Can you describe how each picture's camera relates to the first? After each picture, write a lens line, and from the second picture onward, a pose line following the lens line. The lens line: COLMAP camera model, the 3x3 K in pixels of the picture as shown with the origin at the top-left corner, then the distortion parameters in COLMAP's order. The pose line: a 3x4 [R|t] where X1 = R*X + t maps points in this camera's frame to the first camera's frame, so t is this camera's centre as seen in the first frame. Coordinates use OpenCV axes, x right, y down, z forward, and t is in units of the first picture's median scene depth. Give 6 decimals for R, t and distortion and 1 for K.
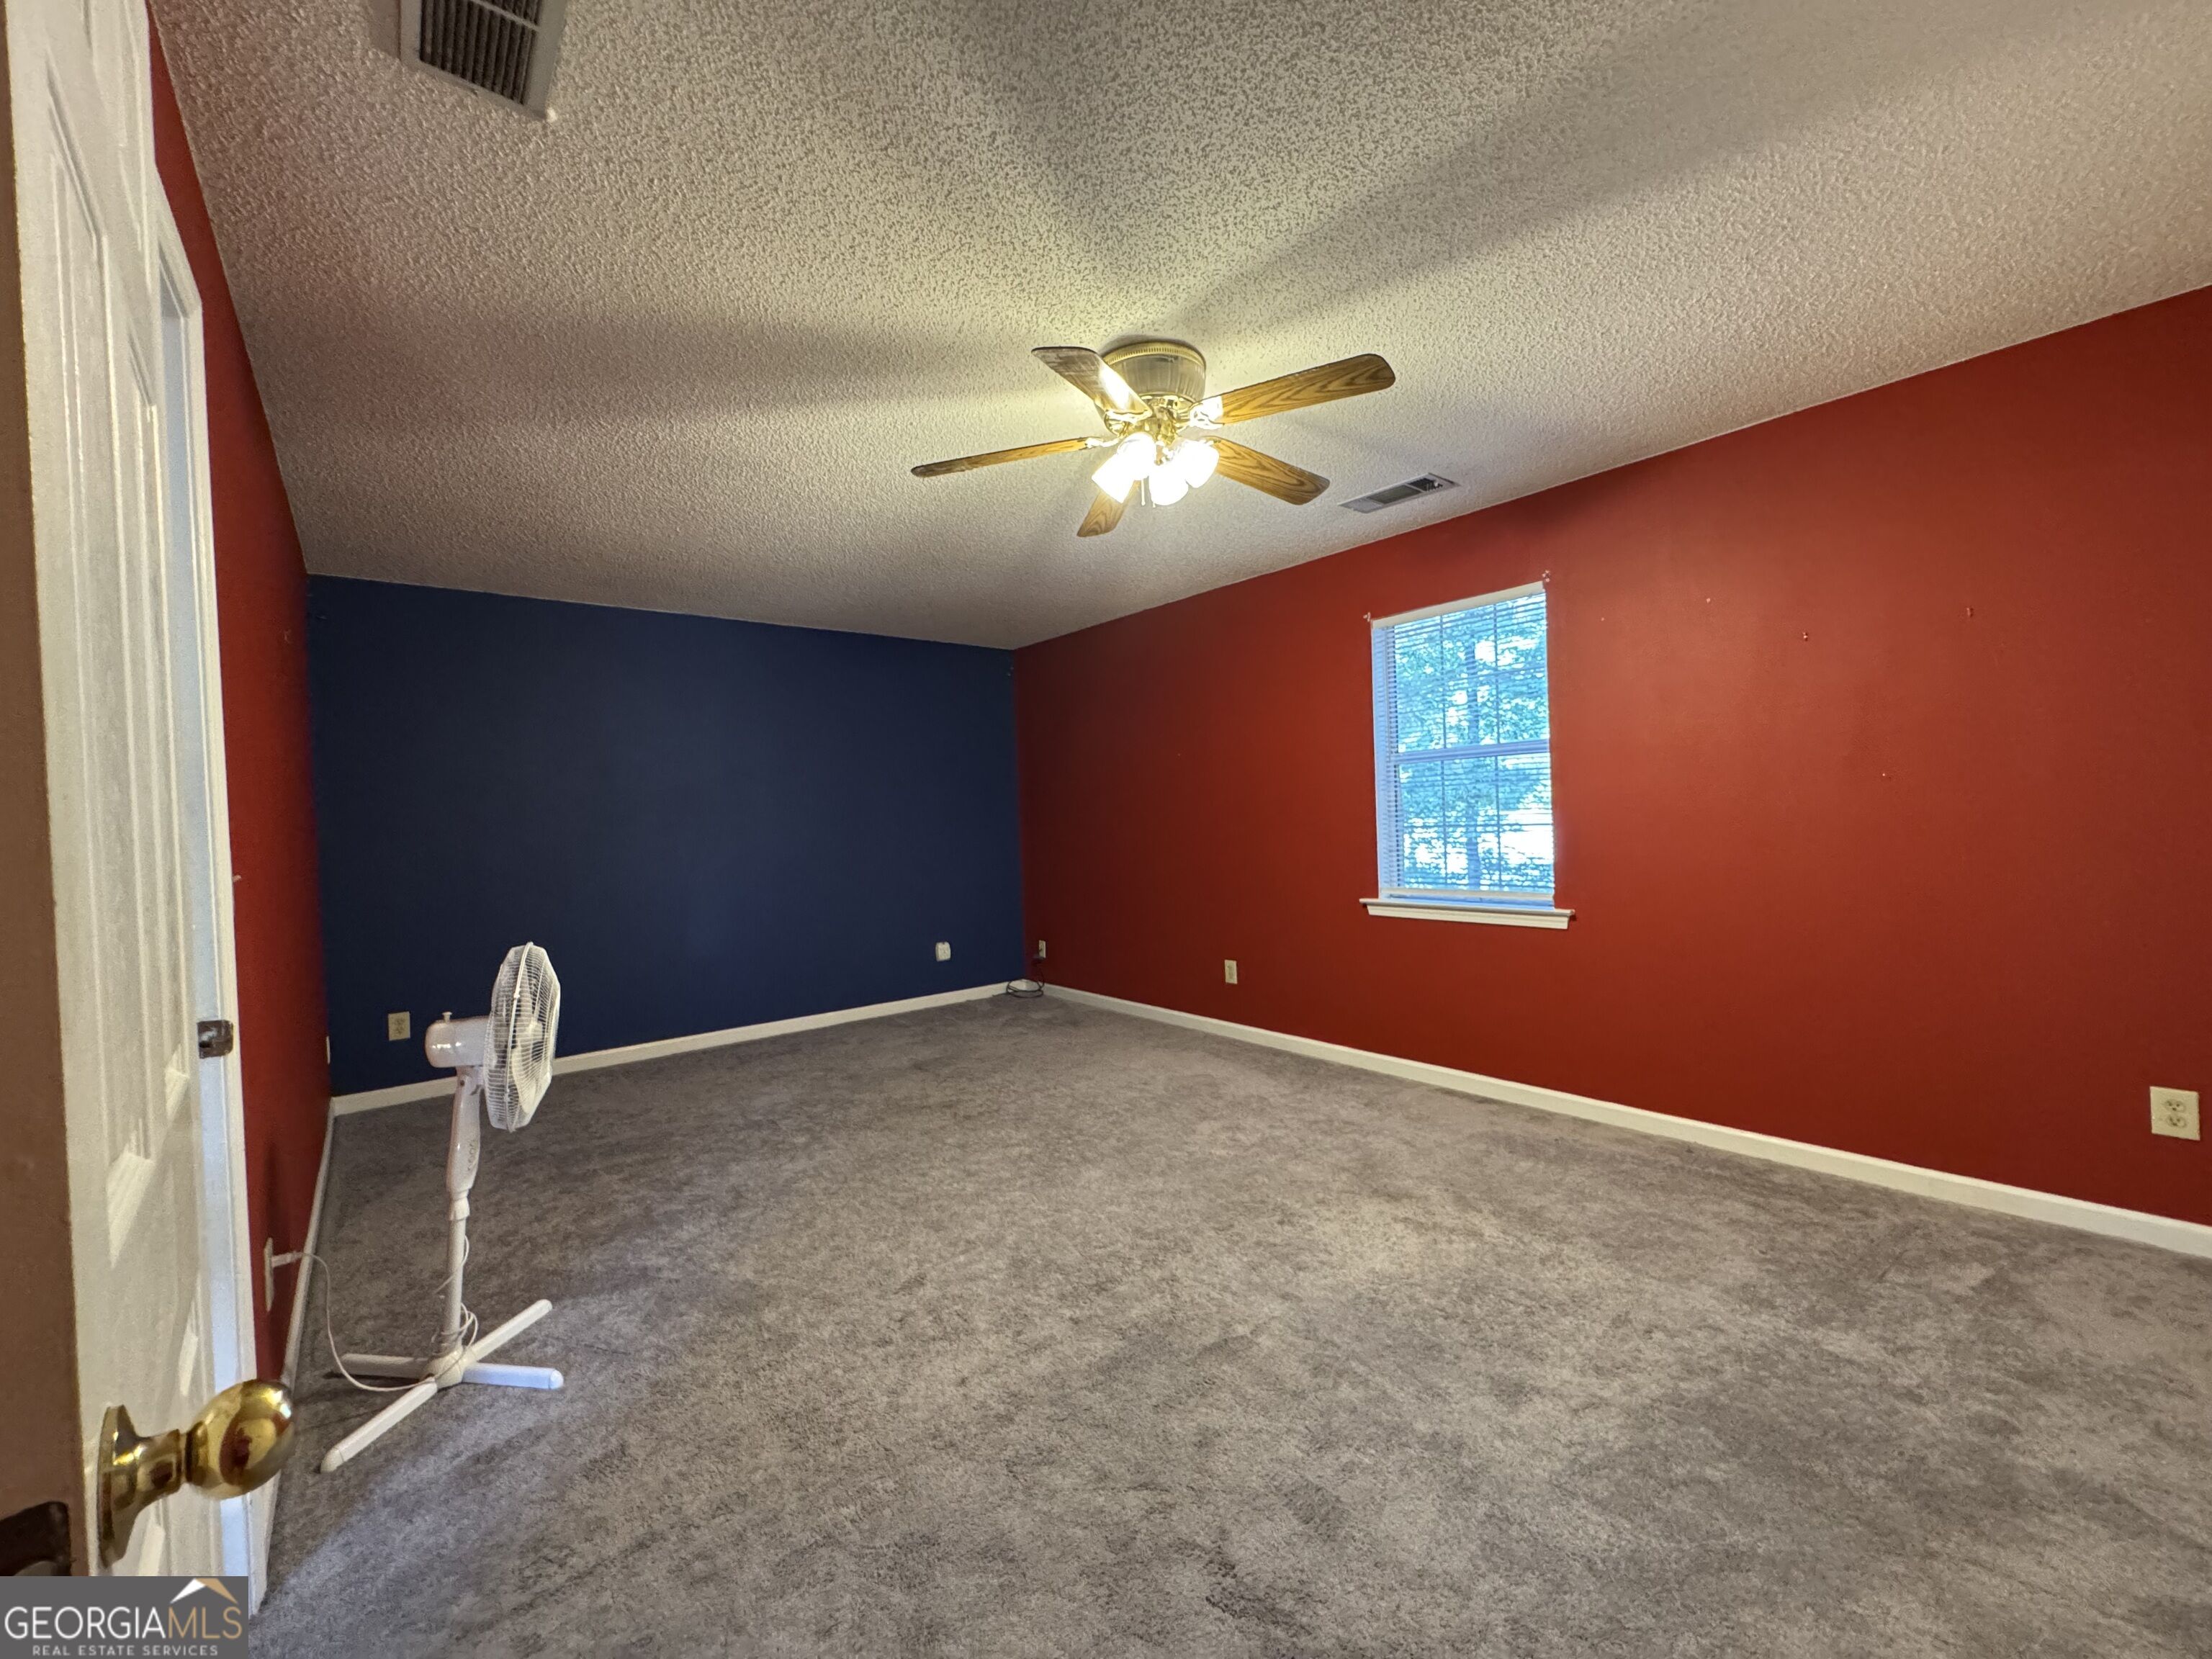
lens RADIAL K [[883.4, 0, 1106.5], [0, 883.4, 827.1], [0, 0, 1]] dist [-0.004089, 0.000758]
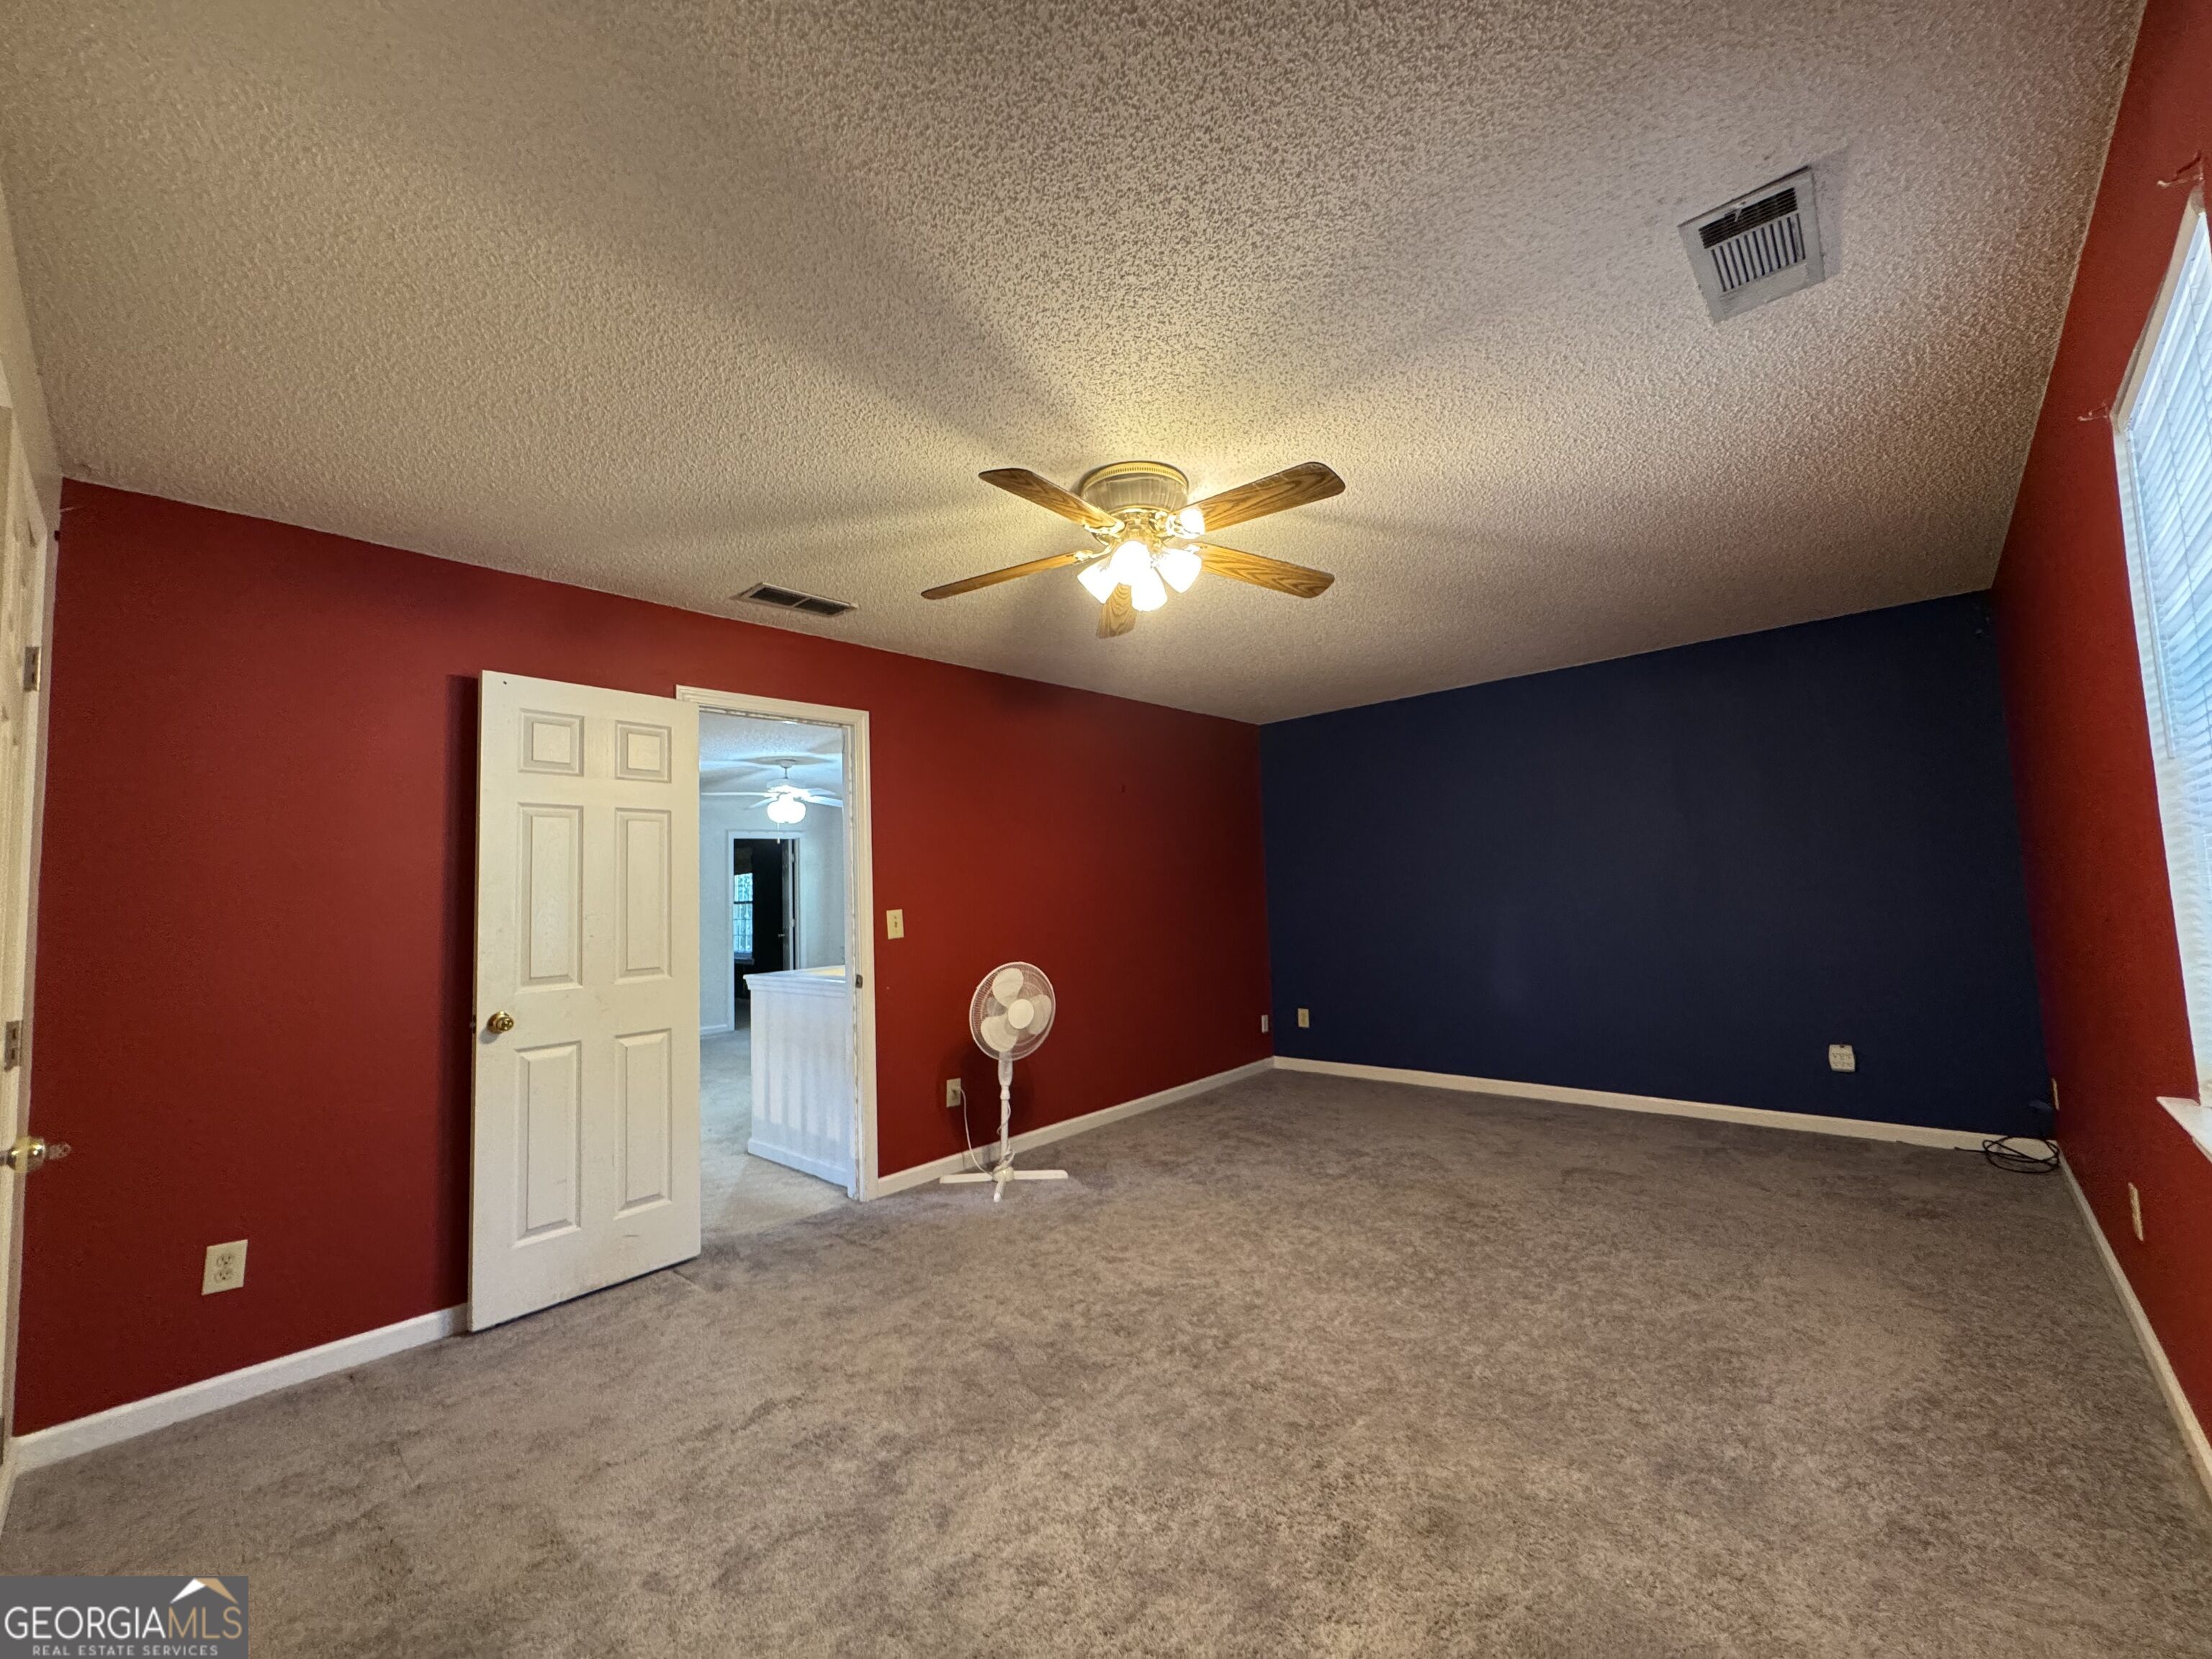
lens RADIAL K [[883.4, 0, 1108.3], [0, 883.4, 835.2], [0, 0, 1]] dist [-0.004089, 0.000758]
pose [[0.130320, -0.042064, -0.990579, 1.038314], [0.025753, 0.998906, -0.039030, -0.056281], [0.991137, -0.020424, 0.131261, 0.788410]]
